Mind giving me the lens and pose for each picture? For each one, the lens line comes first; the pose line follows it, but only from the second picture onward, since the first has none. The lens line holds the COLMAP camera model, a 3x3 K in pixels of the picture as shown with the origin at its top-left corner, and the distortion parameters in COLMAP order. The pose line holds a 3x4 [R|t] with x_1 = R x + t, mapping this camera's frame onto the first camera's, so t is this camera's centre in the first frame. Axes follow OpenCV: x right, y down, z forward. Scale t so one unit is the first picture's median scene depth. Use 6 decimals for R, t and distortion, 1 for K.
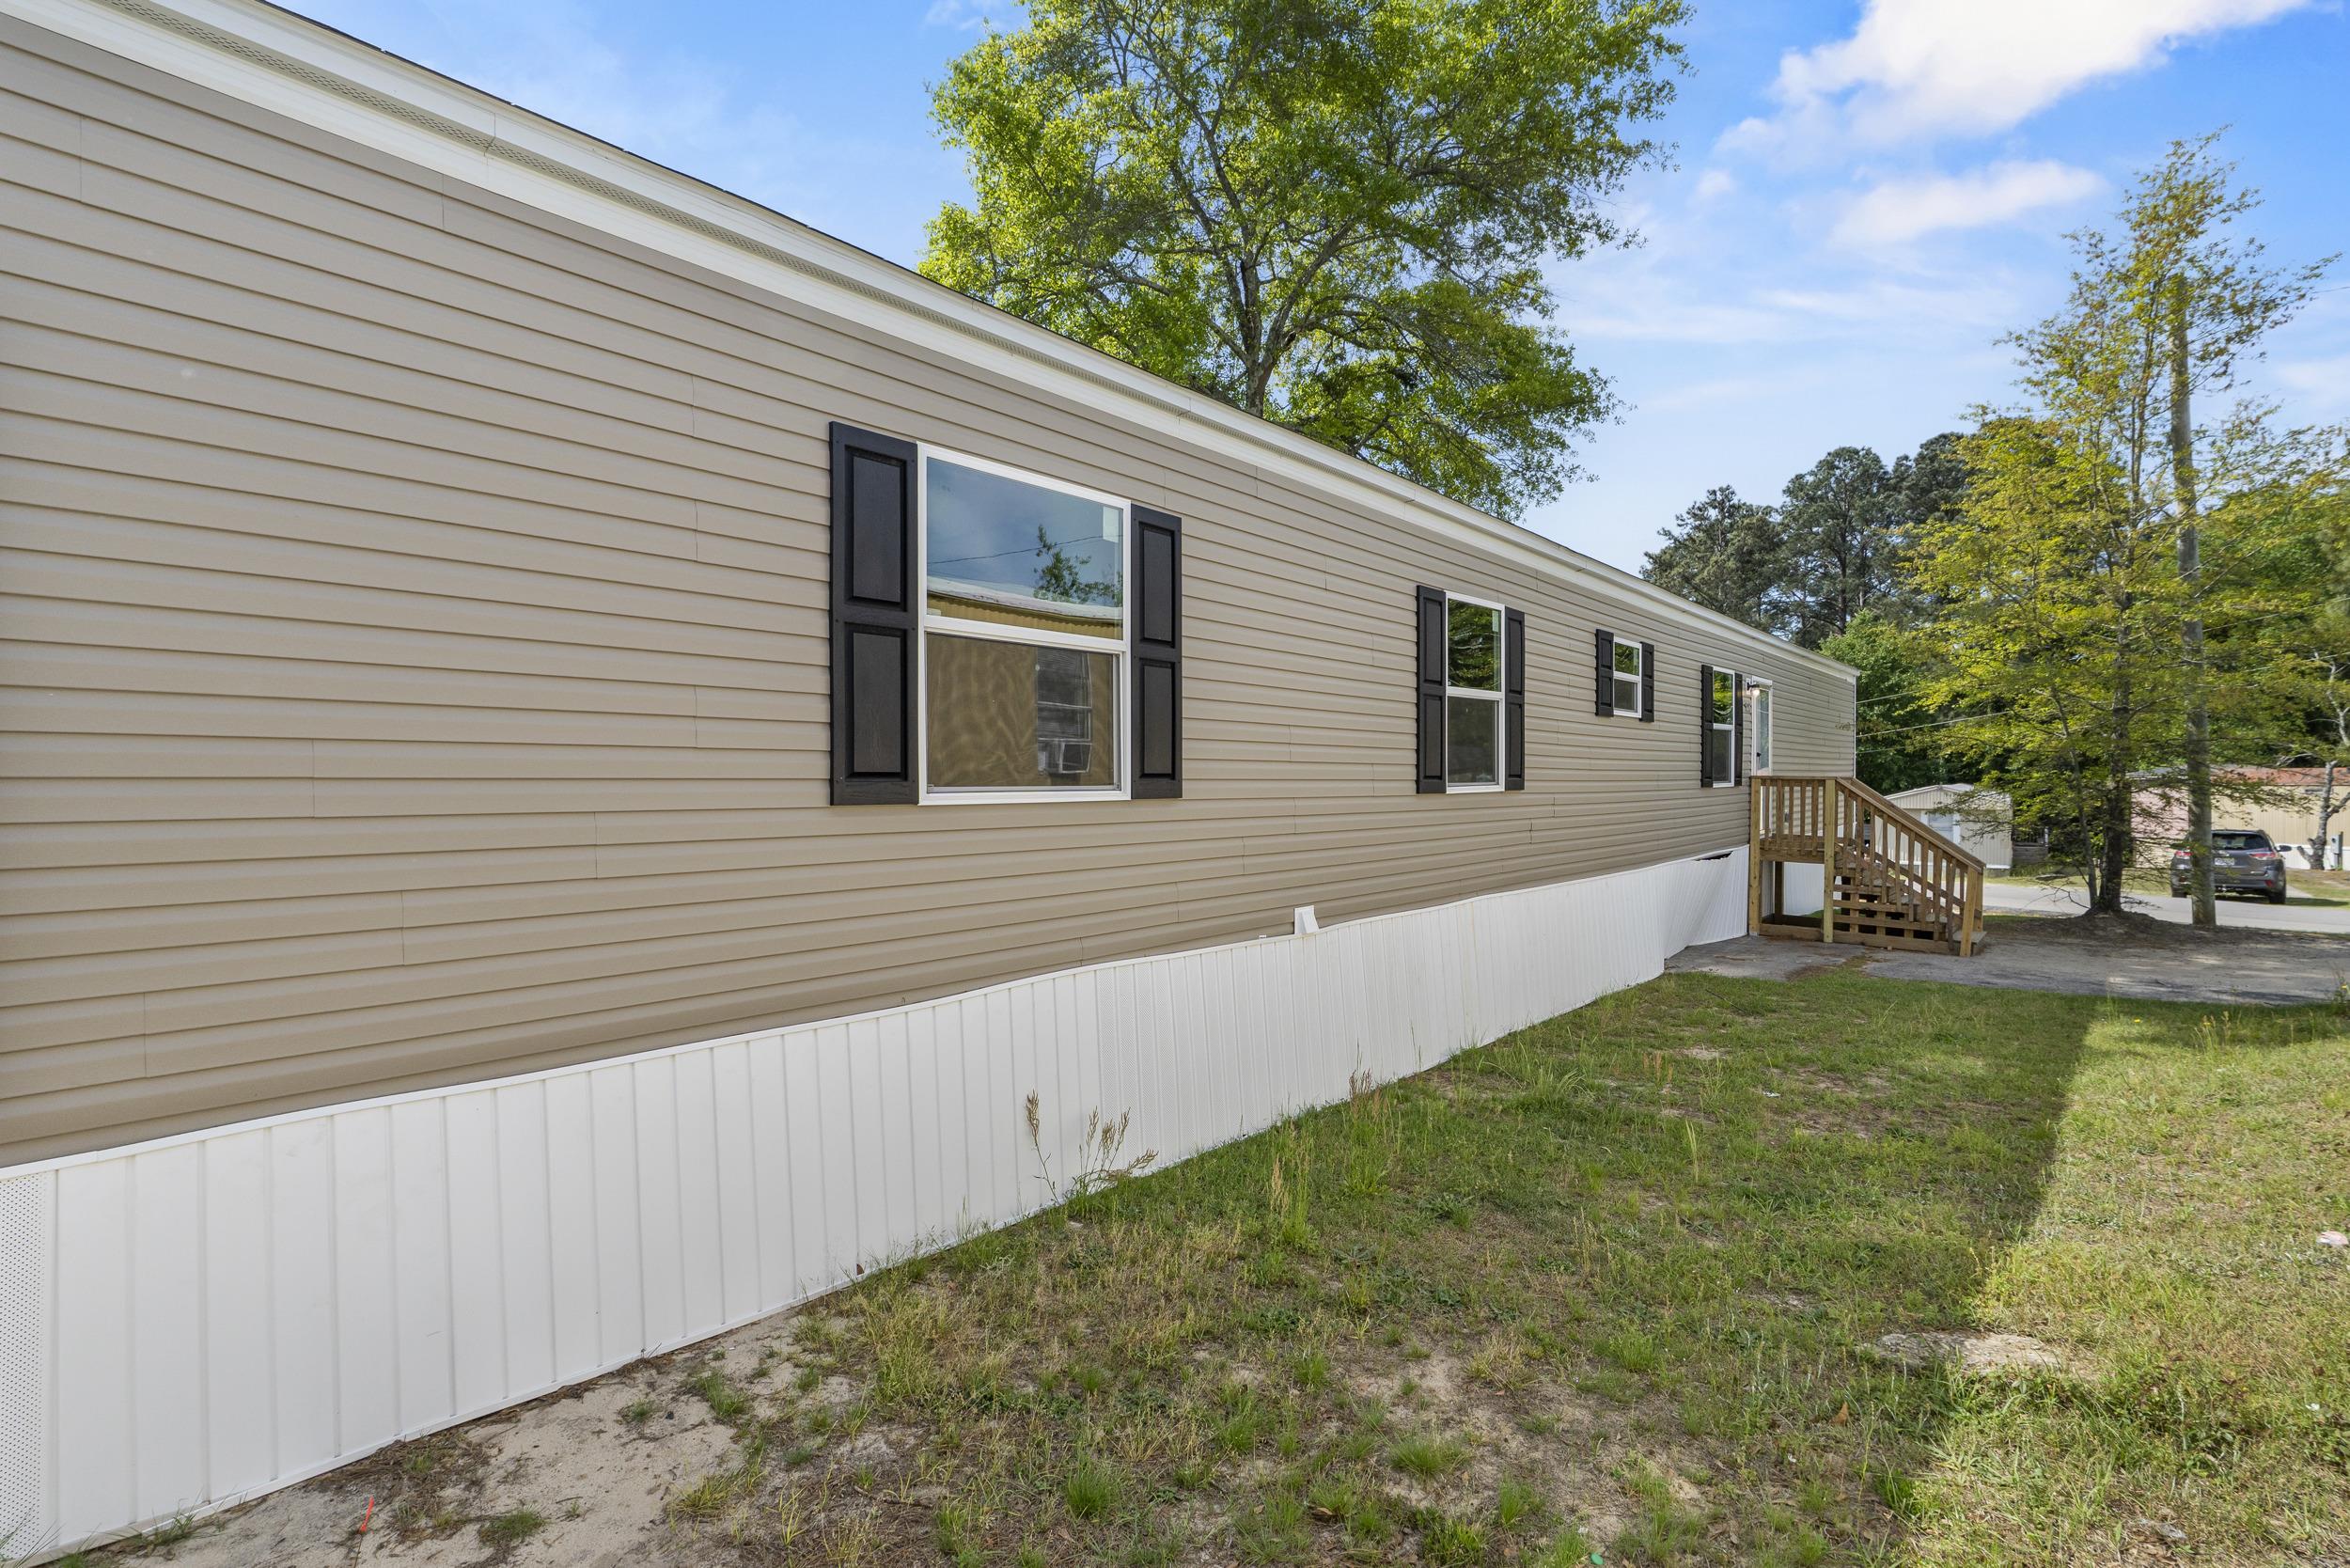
lens RADIAL K [[1072.7, 0, 1172.2], [0, 1072.7, 783.2], [0, 0, 1]] dist [-0.015522, 0.003696]
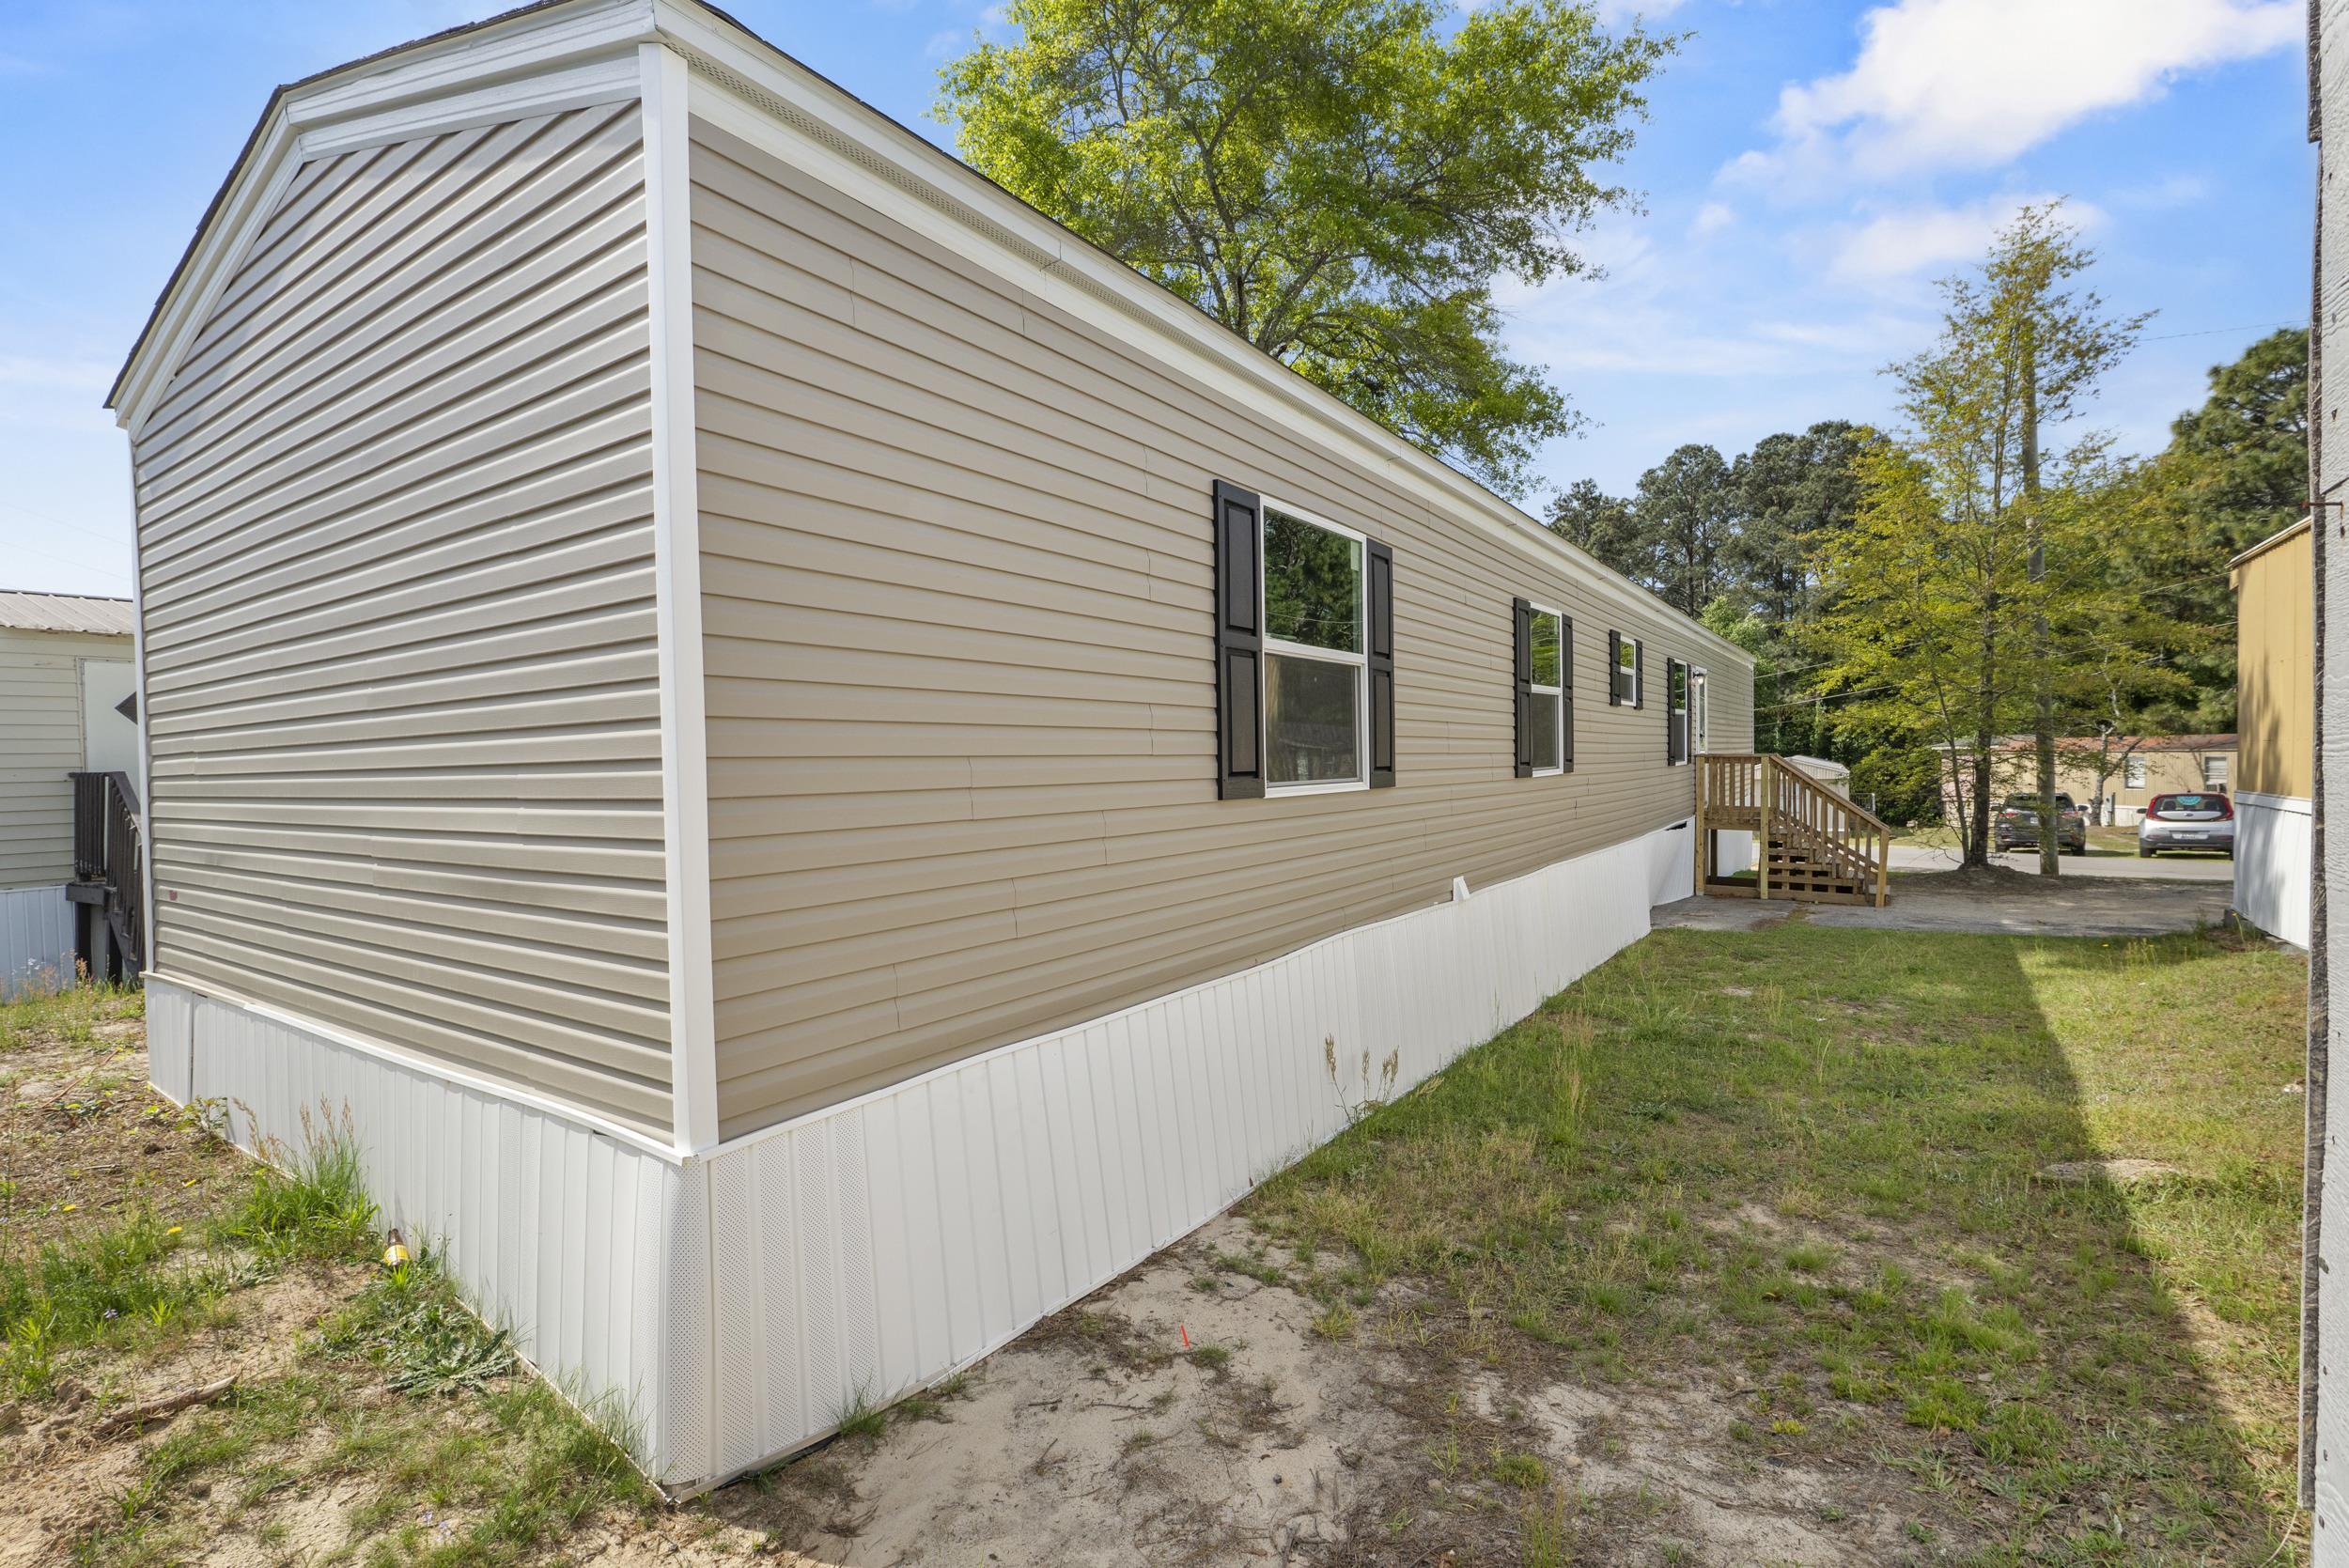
lens RADIAL K [[1072.1, 0, 1176.4], [0, 1072.1, 783.5], [0, 0, 1]] dist [-0.015522, 0.003696]
pose [[0.991812, -0.018860, 0.126309, -0.188616], [0.016701, 0.999696, 0.018132, -0.007472], [-0.126613, -0.015874, 0.991825, -0.067707]]
